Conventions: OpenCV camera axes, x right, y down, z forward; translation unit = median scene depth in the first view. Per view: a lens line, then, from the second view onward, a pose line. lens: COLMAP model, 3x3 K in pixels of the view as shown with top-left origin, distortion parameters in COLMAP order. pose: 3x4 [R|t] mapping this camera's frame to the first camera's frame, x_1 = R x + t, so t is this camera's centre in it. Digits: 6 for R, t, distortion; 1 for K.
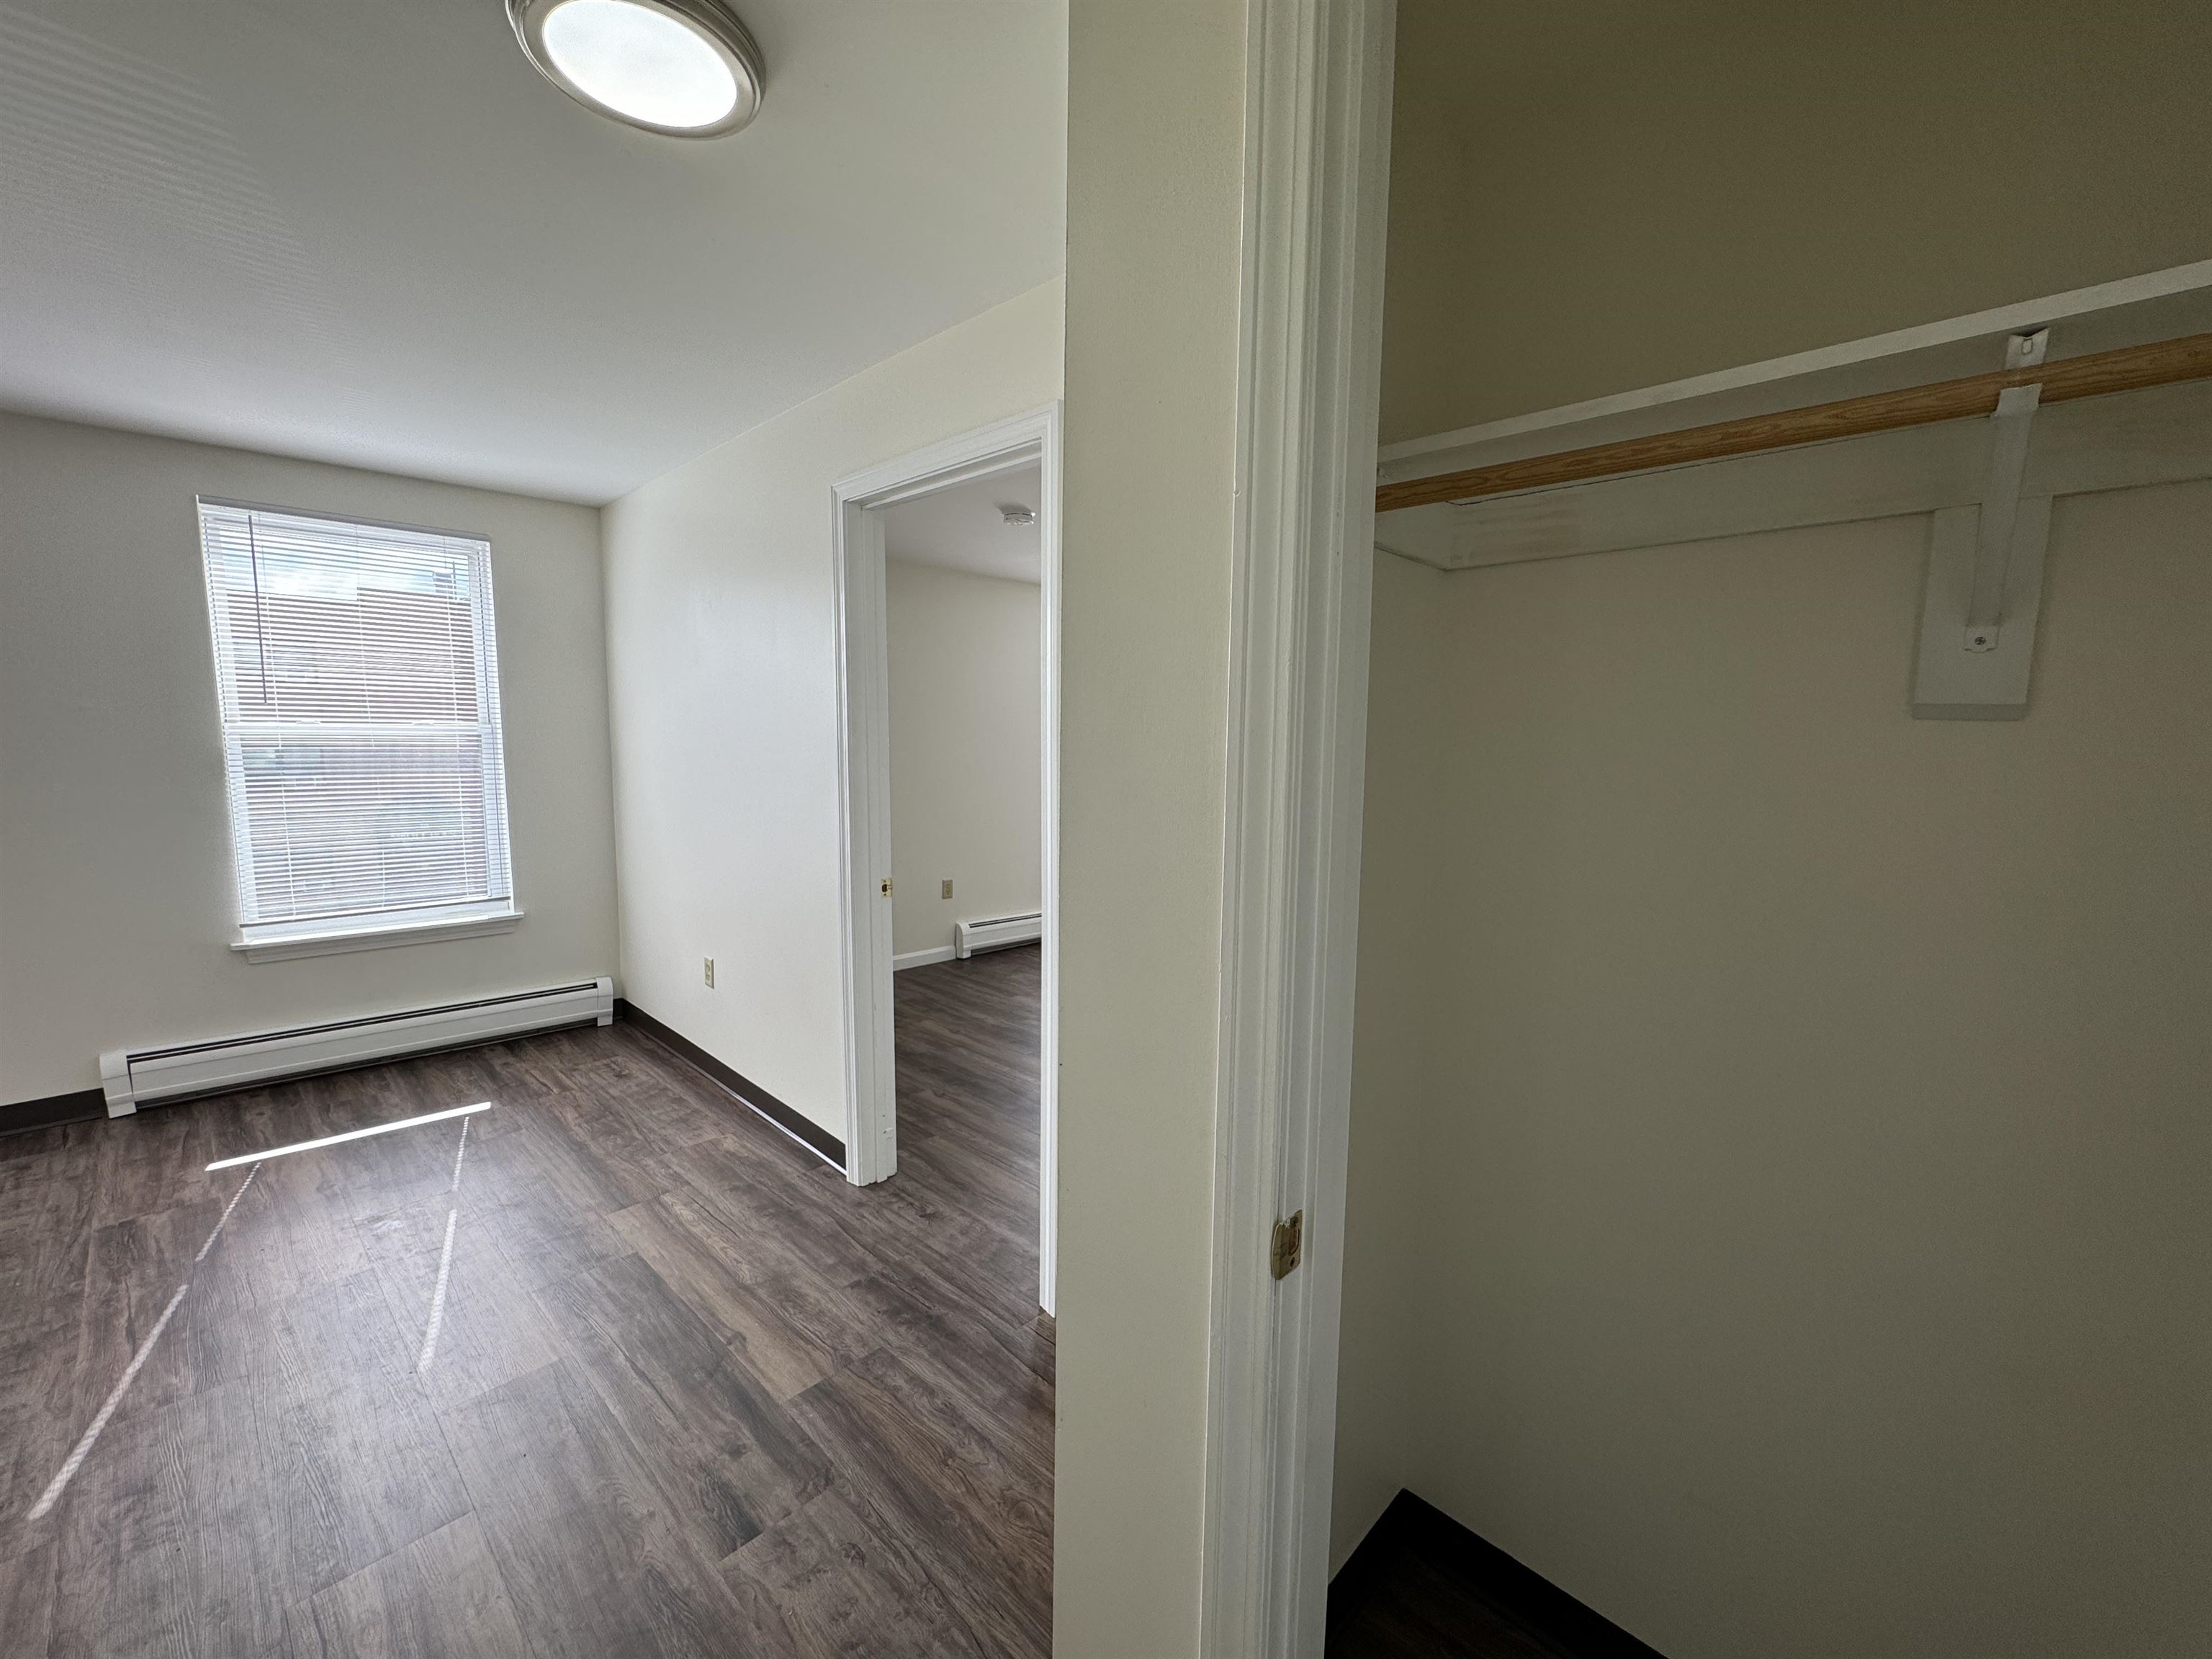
lens RADIAL K [[878.4, 0, 1105.0], [0, 878.4, 831.7], [0, 0, 1]] dist [0.001101, -0.001522]
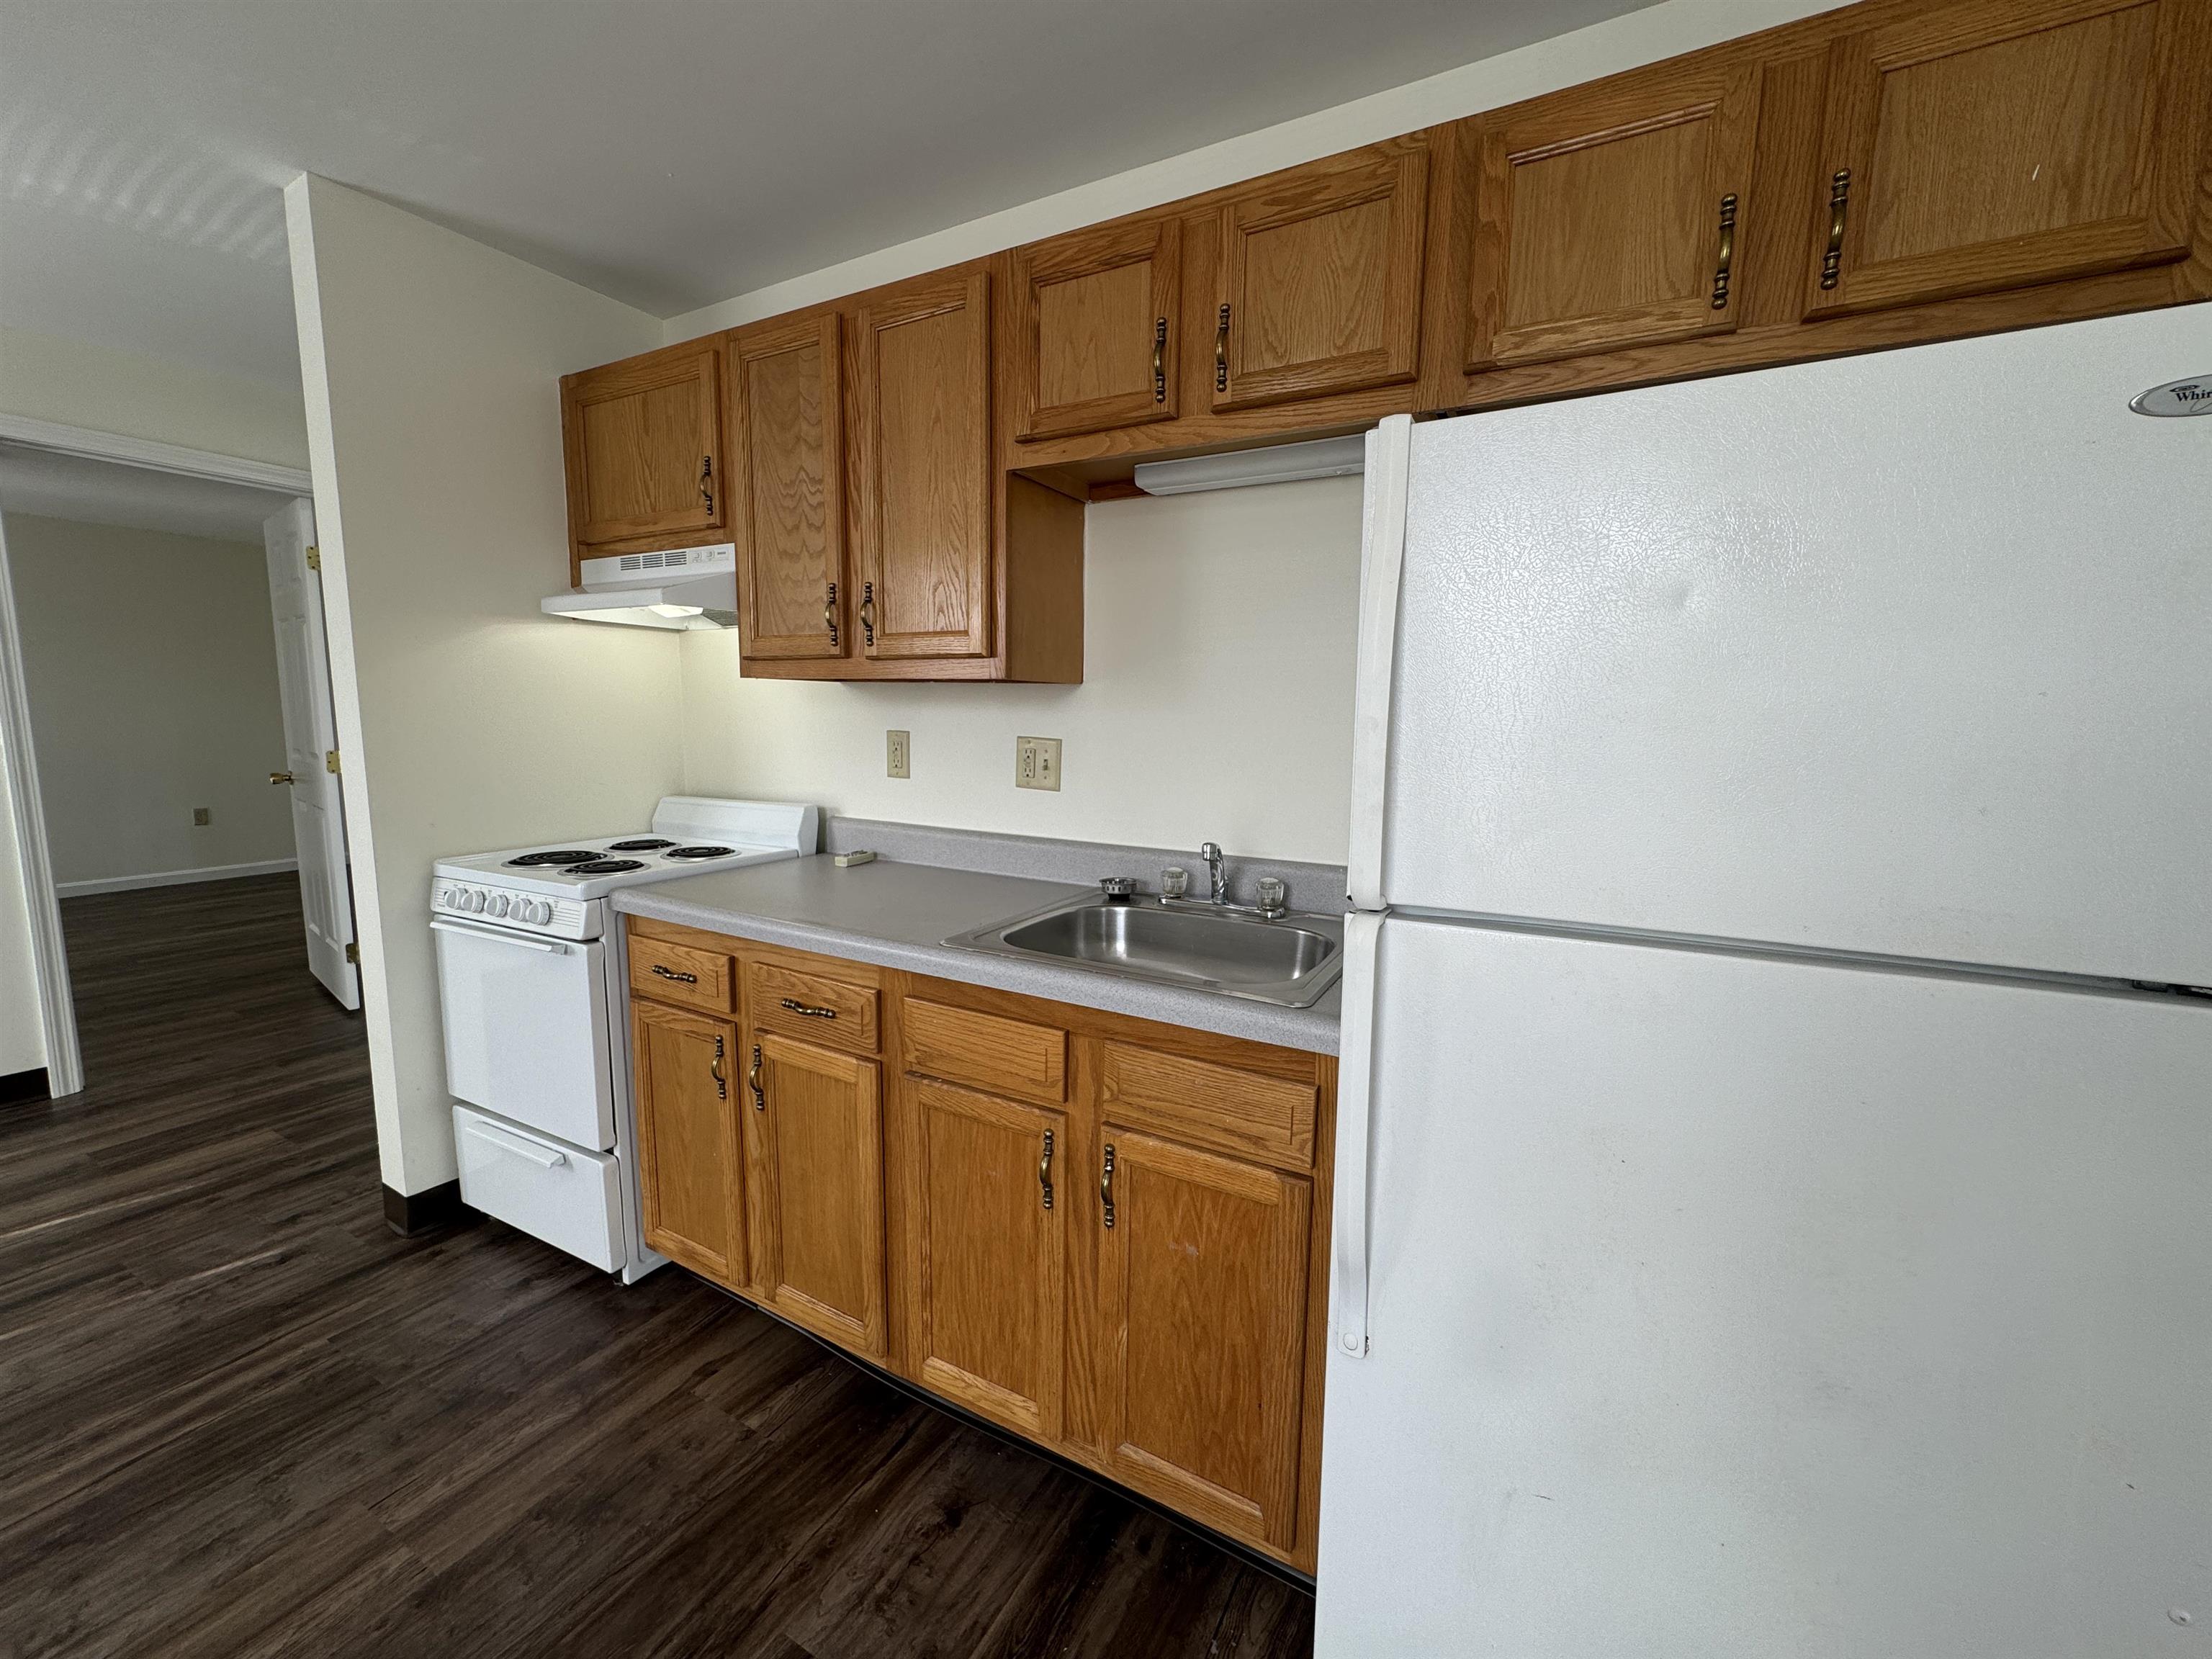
lens RADIAL K [[880.9, 0, 1104.2], [0, 880.9, 831.4], [0, 0, 1]] dist [-0.002997, 0.000136]
pose [[-0.235007, -0.150838, 0.960218, -1.356091], [0.083498, 0.981101, 0.174554, 0.013327], [-0.968401, 0.121198, -0.217971, 0.000251]]
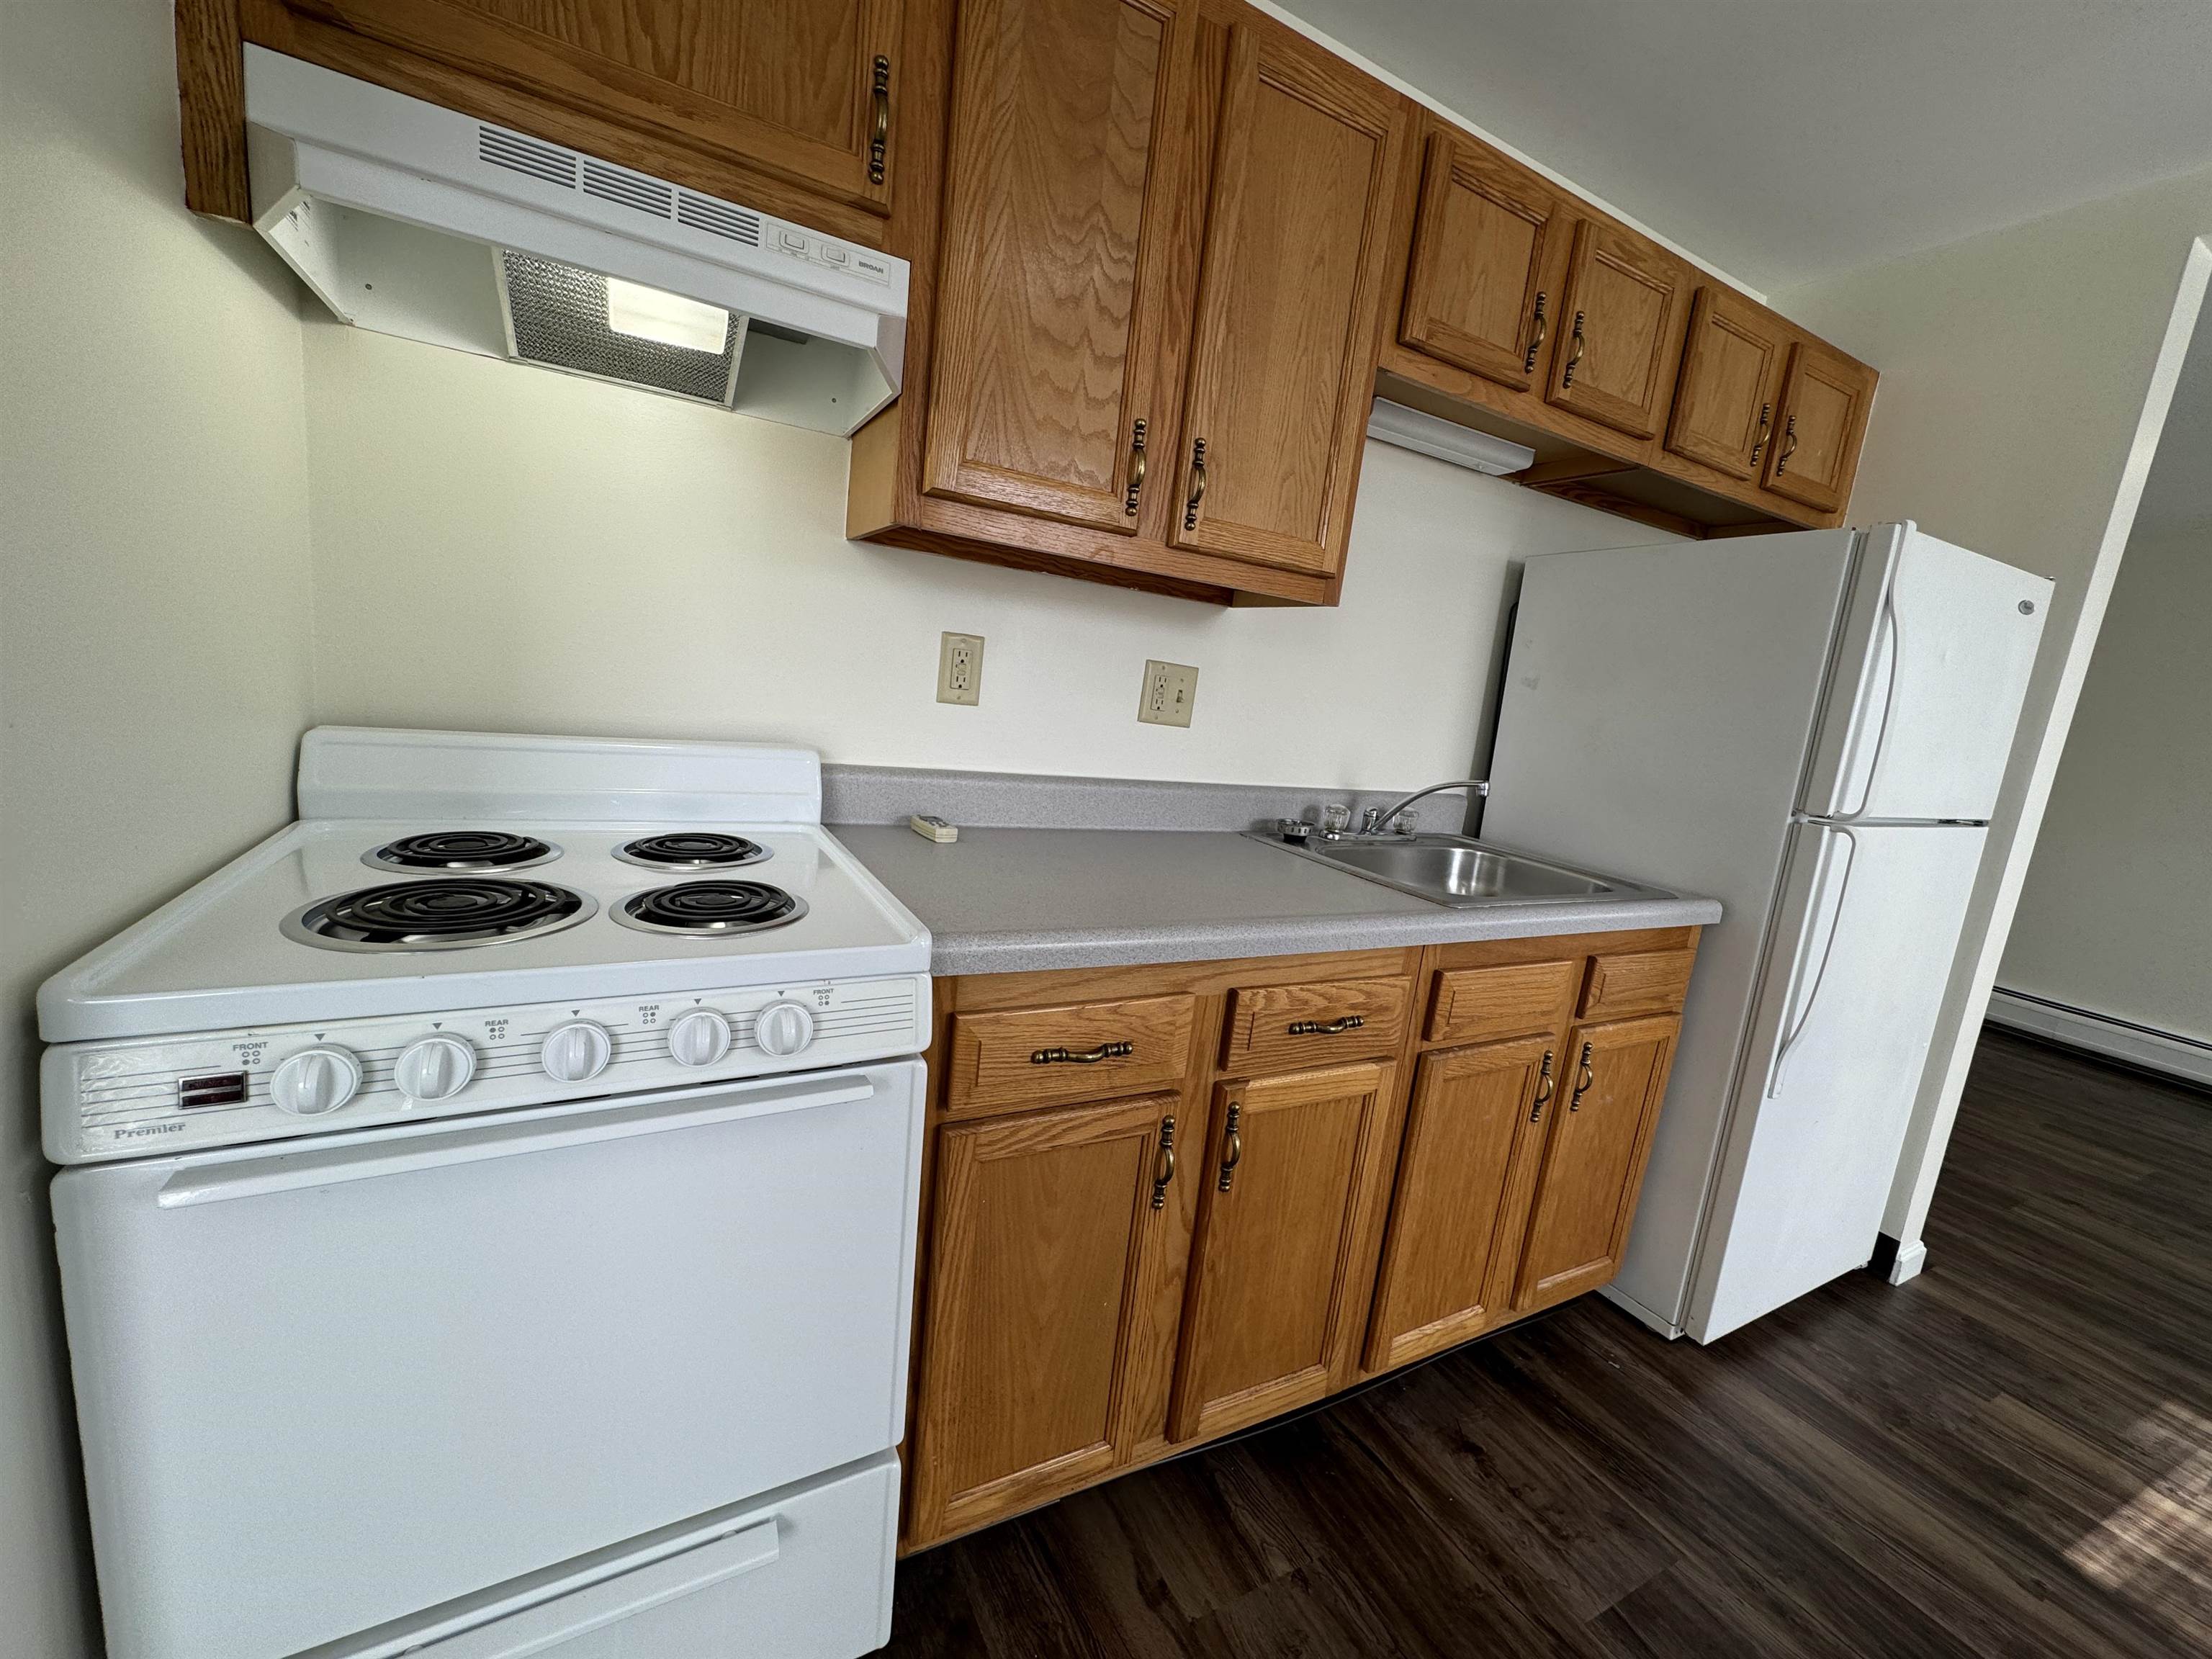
lens RADIAL K [[880.9, 0, 1104.2], [0, 880.9, 831.4], [0, 0, 1]] dist [-0.002997, 0.000136]
pose [[-0.936790, -0.177700, 0.301409, -0.850377], [-0.091584, 0.955933, 0.278935, 0.005558], [-0.337694, 0.233700, -0.911783, 0.440539]]
